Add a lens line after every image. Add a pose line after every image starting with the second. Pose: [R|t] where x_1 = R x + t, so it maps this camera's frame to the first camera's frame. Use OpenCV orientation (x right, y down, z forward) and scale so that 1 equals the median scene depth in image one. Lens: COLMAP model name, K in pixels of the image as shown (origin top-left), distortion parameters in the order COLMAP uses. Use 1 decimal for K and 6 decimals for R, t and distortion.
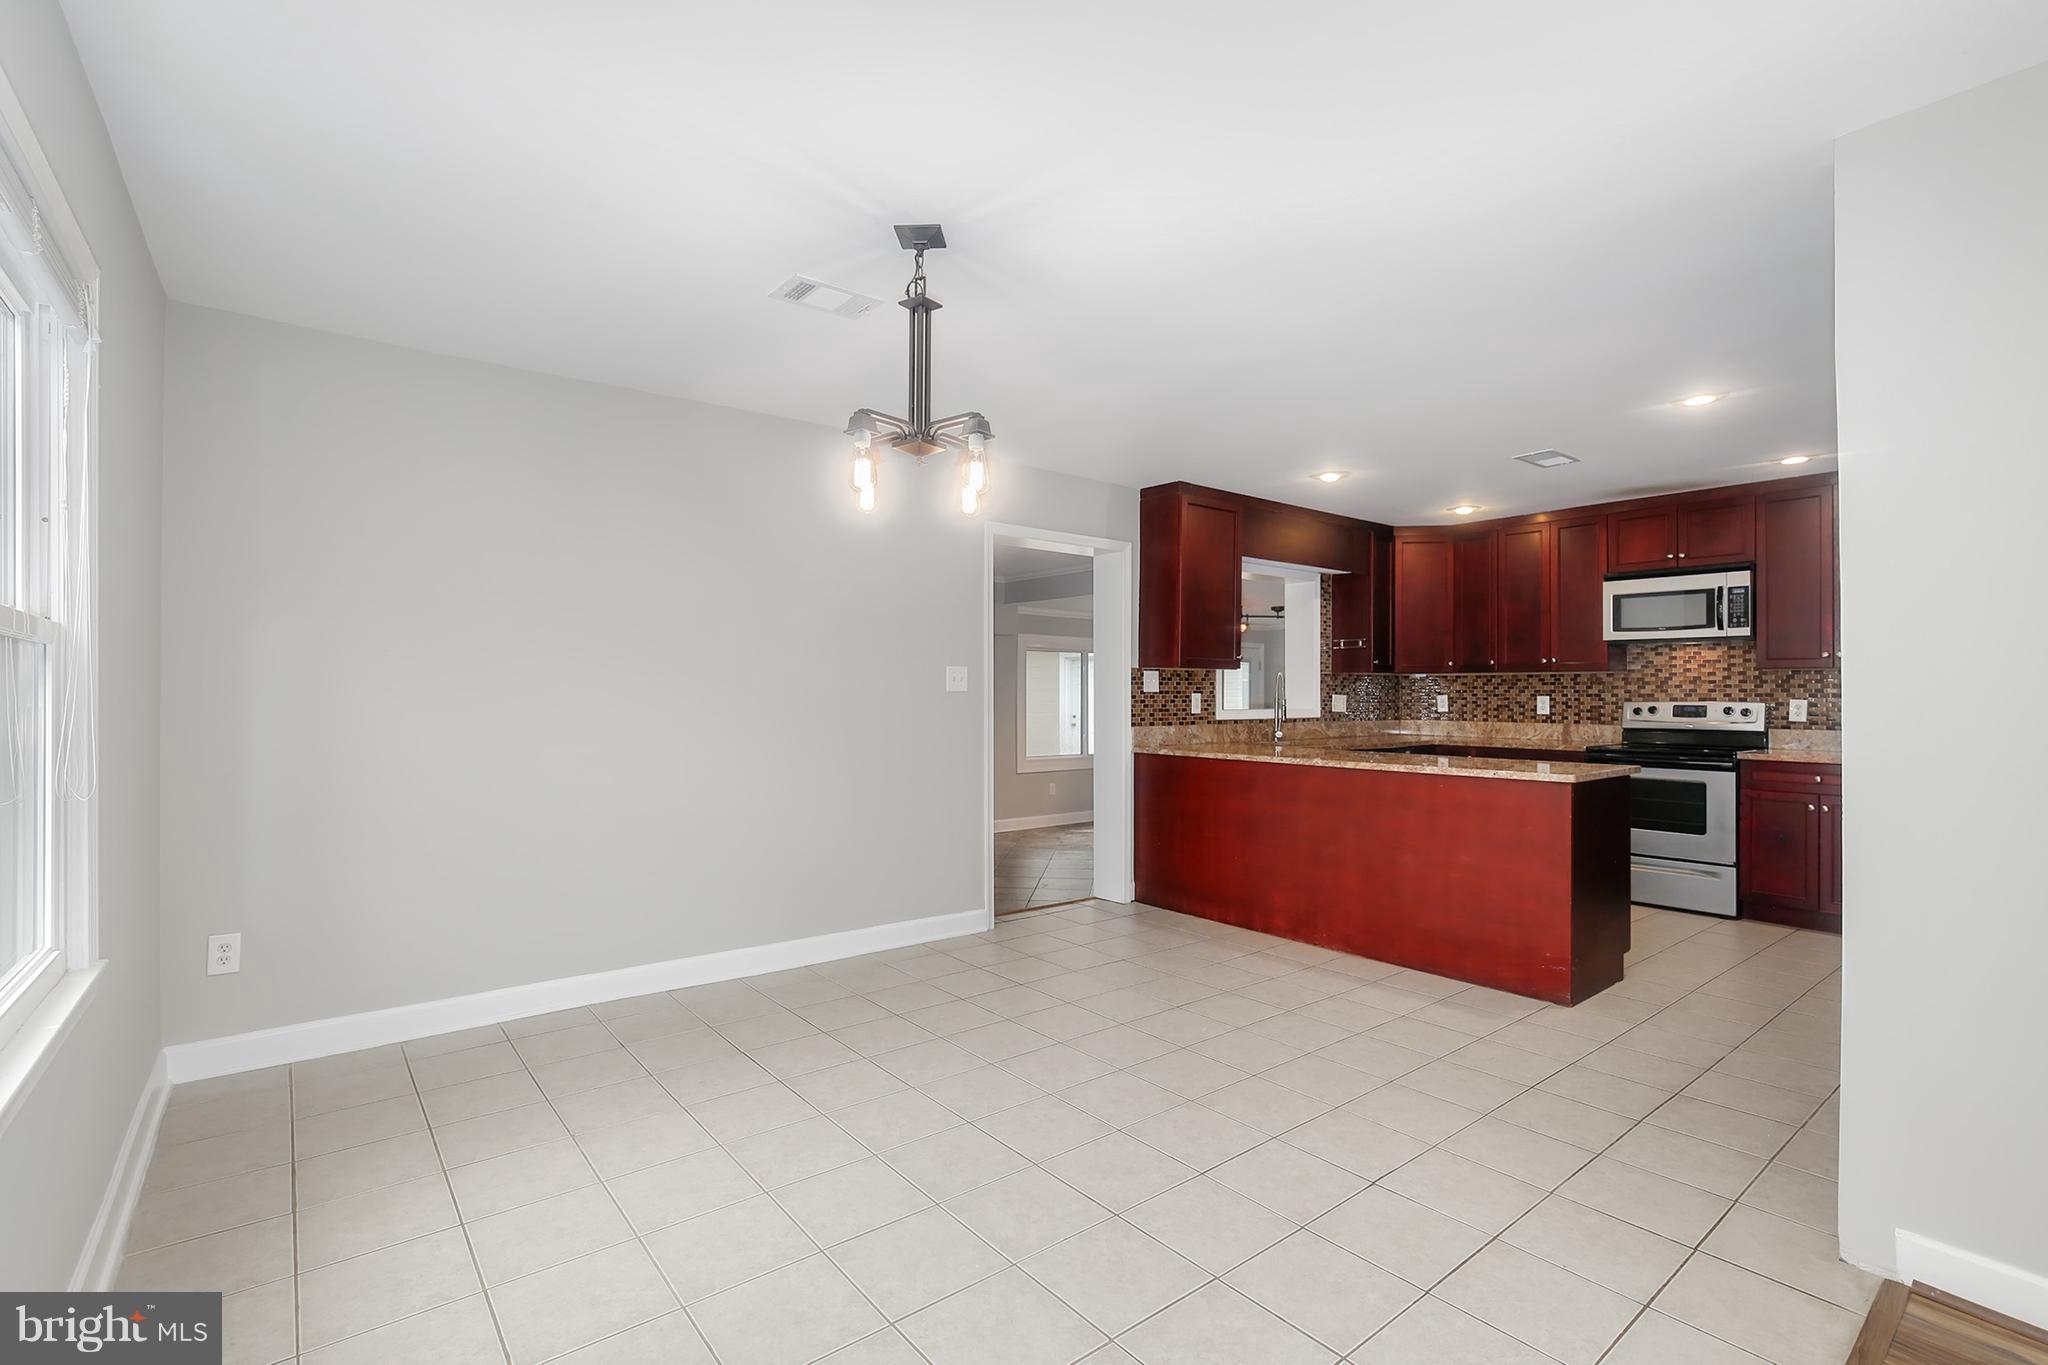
lens RADIAL K [[912.4, 0, 1033.6], [0, 912.4, 681.9], [0, 0, 1]] dist [-0.019726, 0.000005]
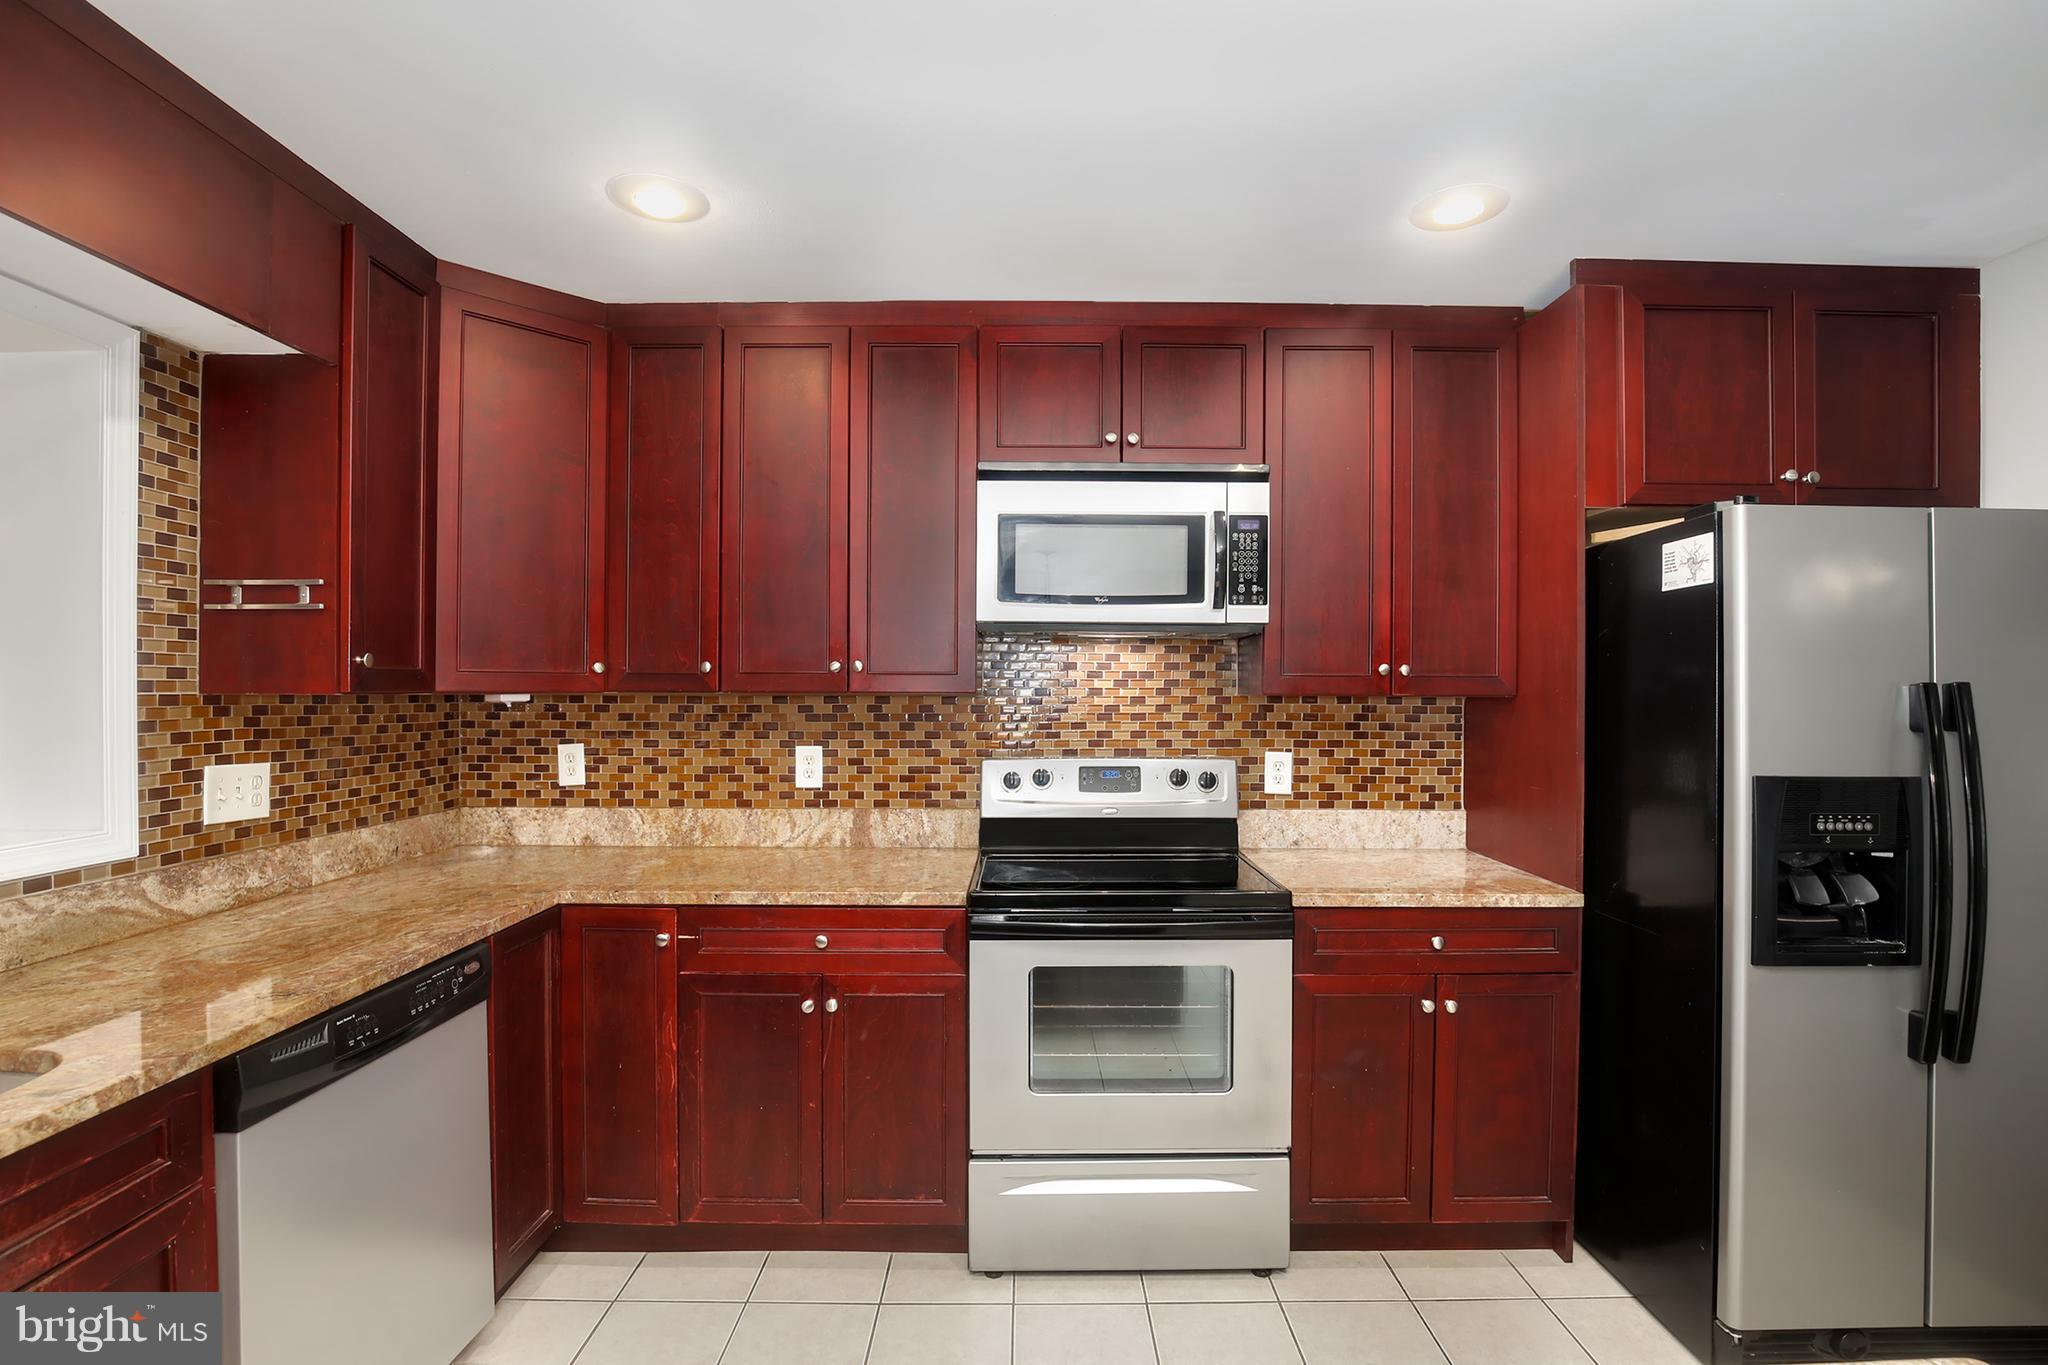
lens RADIAL K [[943.1, 0, 1027.4], [0, 943.1, 690.2], [0, 0, 1]] dist [-0.032521, 0.004920]
pose [[0.615012, -0.003110, 0.788511, 0.303506], [-0.009514, 0.999890, 0.011364, -0.019395], [-0.788460, -0.014491, 0.614915, 0.718432]]
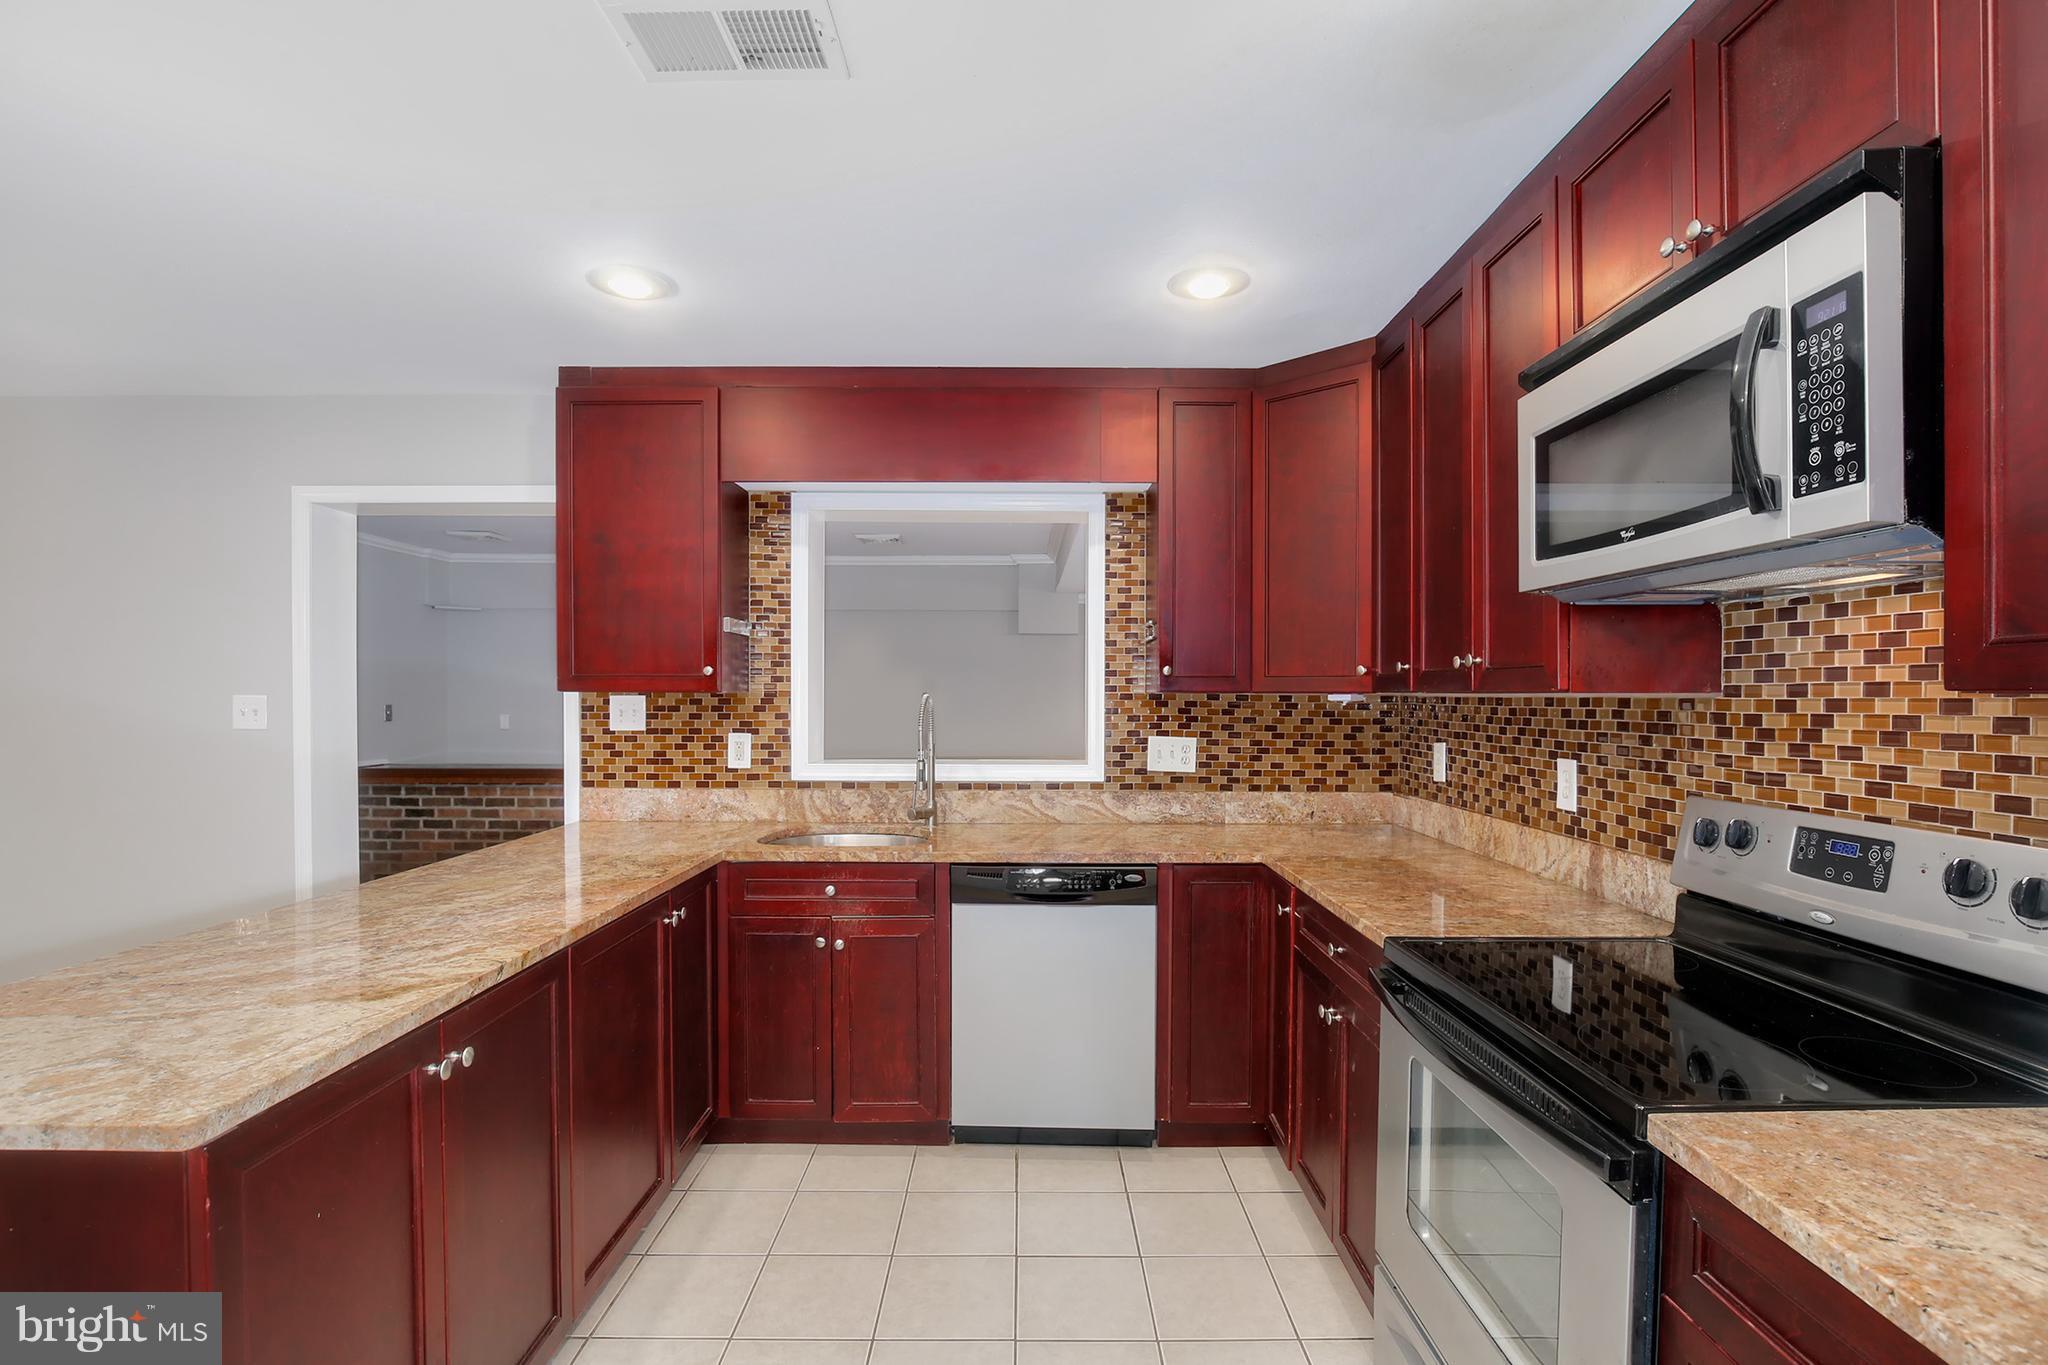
lens RADIAL K [[943.1, 0, 1029.4], [0, 943.1, 702.5], [0, 0, 1]] dist [-0.032521, 0.004920]
pose [[0.790027, 0.004514, -0.613056, 0.695115], [0.006620, 0.999852, 0.015893, -0.015242], [0.613036, -0.016615, 0.789880, 0.655414]]
